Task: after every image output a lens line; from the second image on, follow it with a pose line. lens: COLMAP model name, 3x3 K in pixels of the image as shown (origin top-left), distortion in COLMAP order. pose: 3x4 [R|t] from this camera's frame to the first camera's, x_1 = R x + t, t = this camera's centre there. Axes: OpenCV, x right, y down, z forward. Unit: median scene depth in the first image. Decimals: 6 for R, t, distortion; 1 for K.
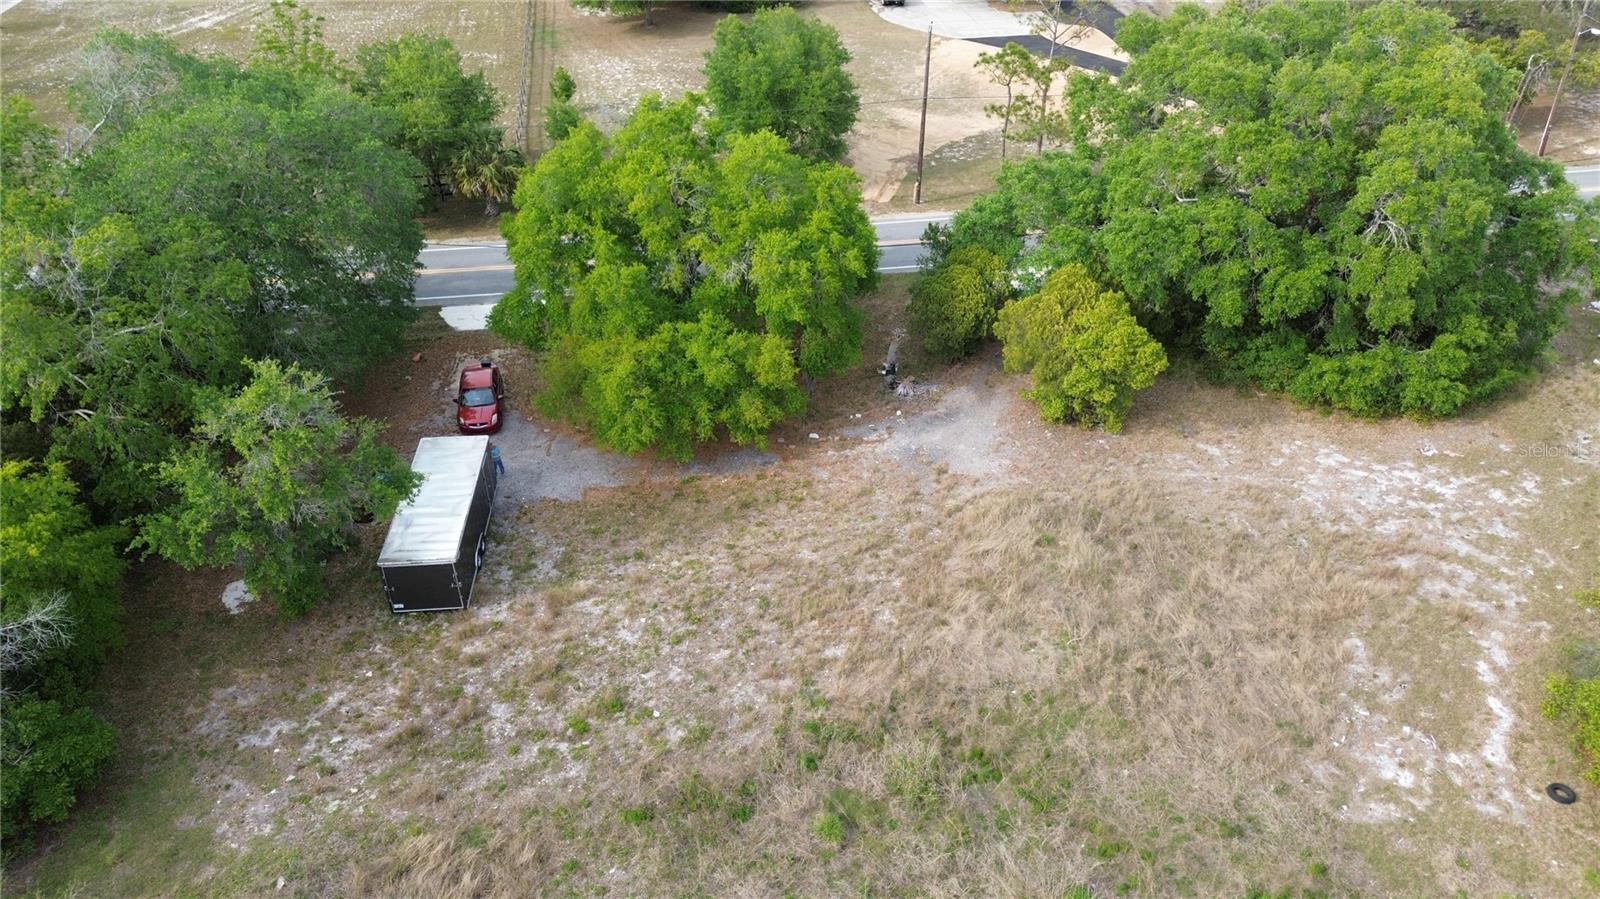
lens RADIAL K [[1136.4, 0, 795.8], [0, 1136.4, 446.1], [0, 0, 1]] dist [0.078672, -0.070844]
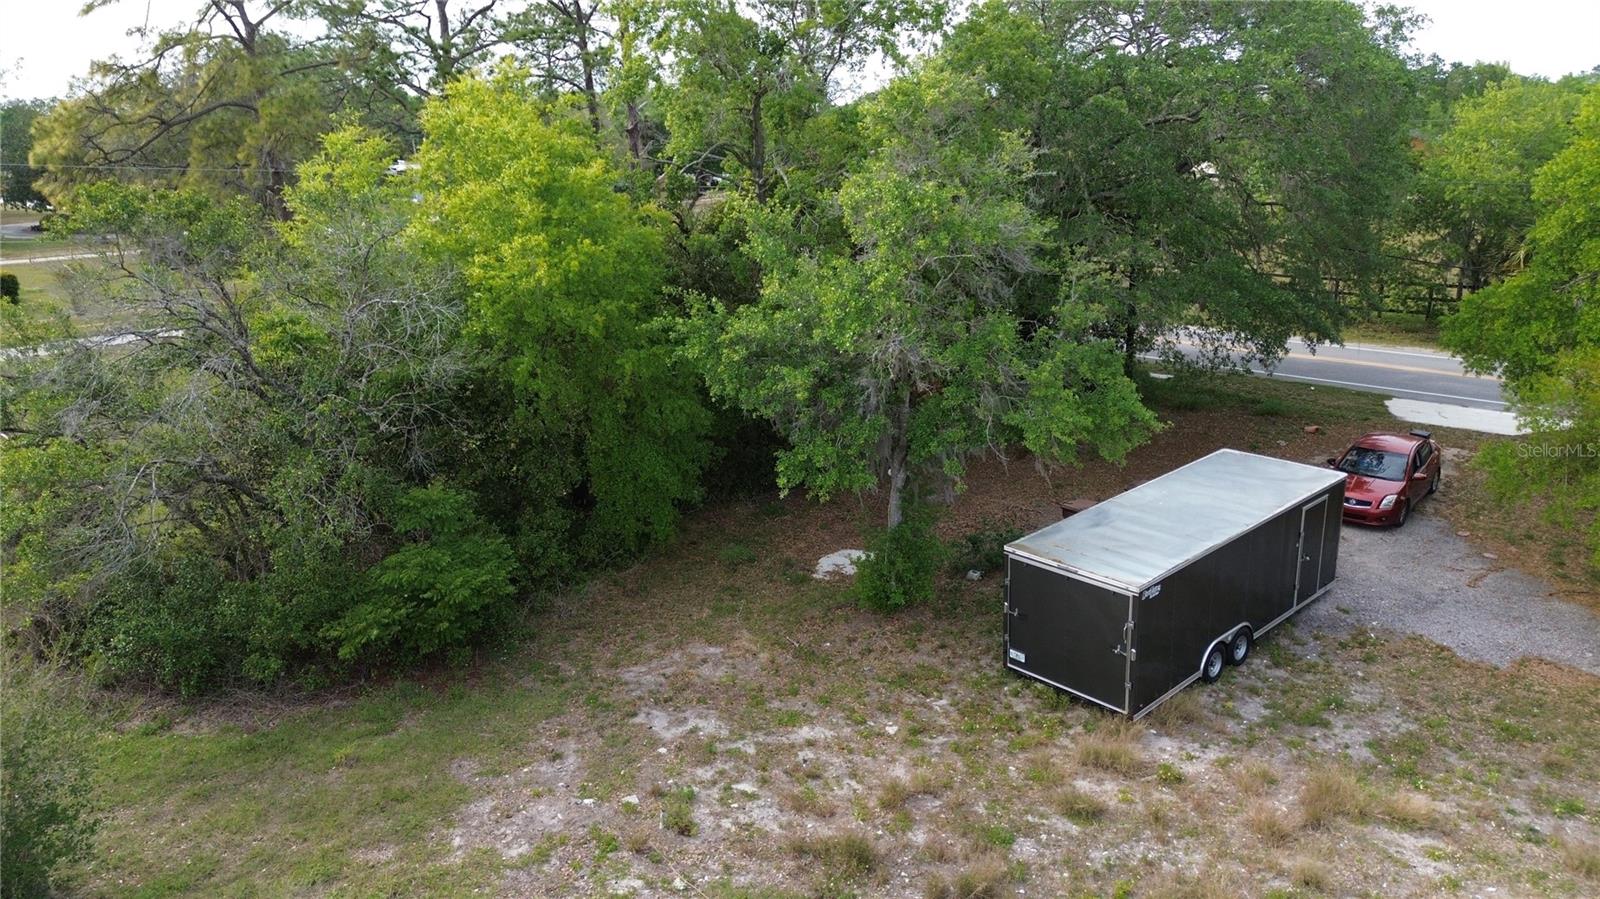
lens RADIAL K [[1136.4, 0, 791.1], [0, 1136.4, 446.9], [0, 0, 1]] dist [0.078672, -0.070844]
pose [[0.619858, 0.218117, -0.753791, -0.052758], [-0.418900, 0.904248, -0.082817, 0.148343], [0.663550, 0.367098, 0.651875, 0.610490]]
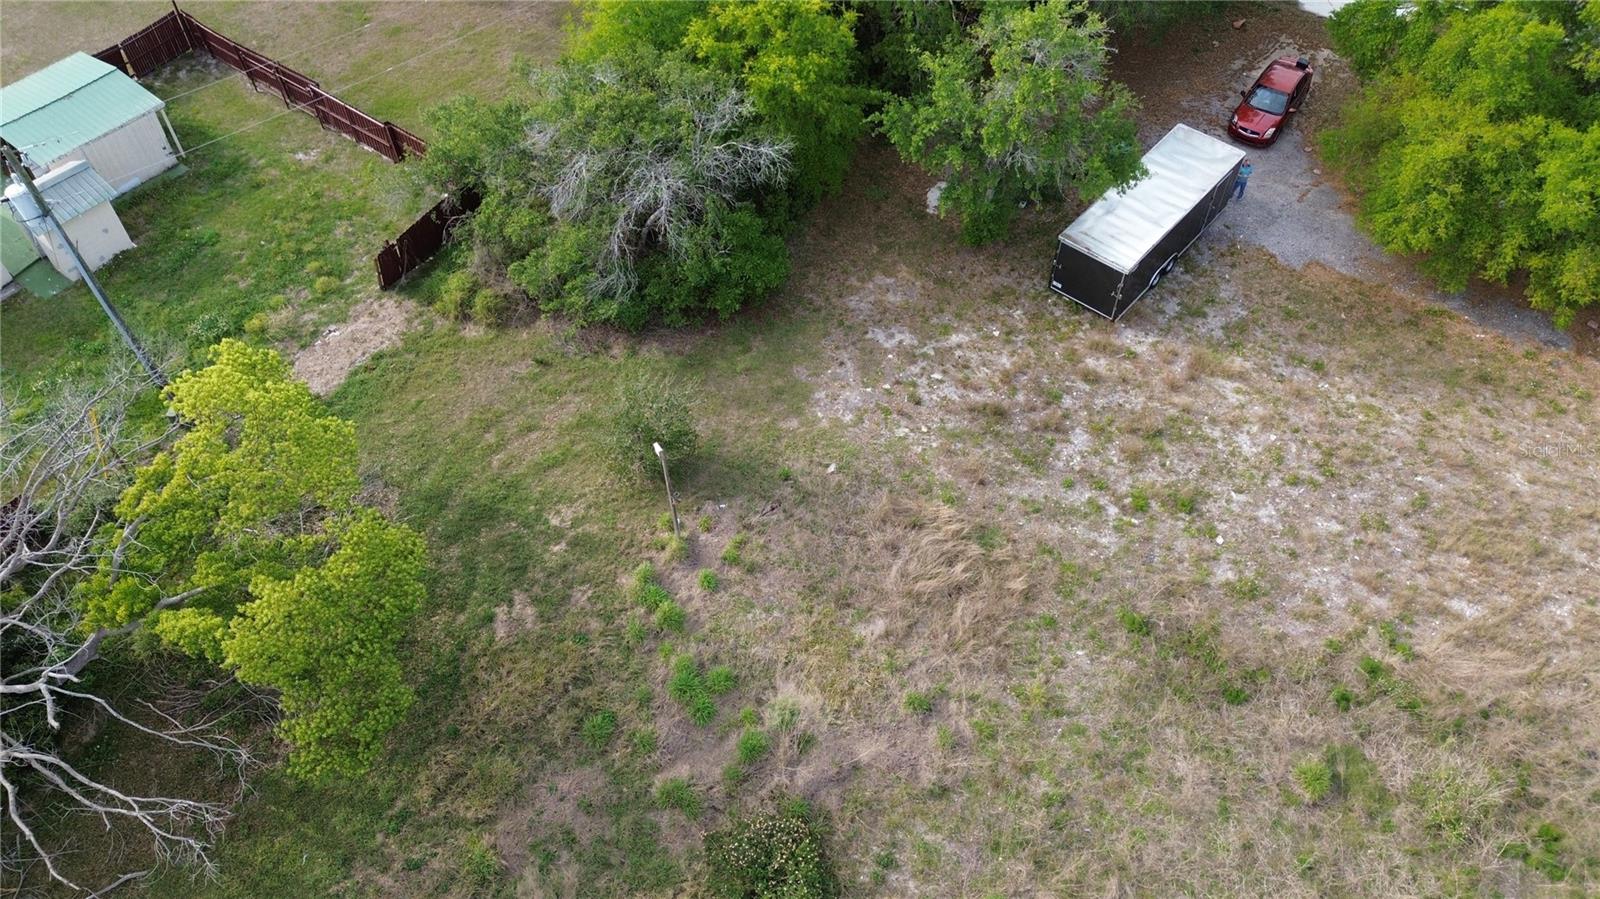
lens RADIAL K [[1136.4, 0, 796.9], [0, 1136.4, 441.6], [0, 0, 1]] dist [0.078672, -0.070844]
pose [[0.701425, 0.555691, -0.446330, 0.003658], [-0.390857, 0.823550, 0.411091, -0.065722], [0.596014, -0.113899, 0.794855, 0.095043]]
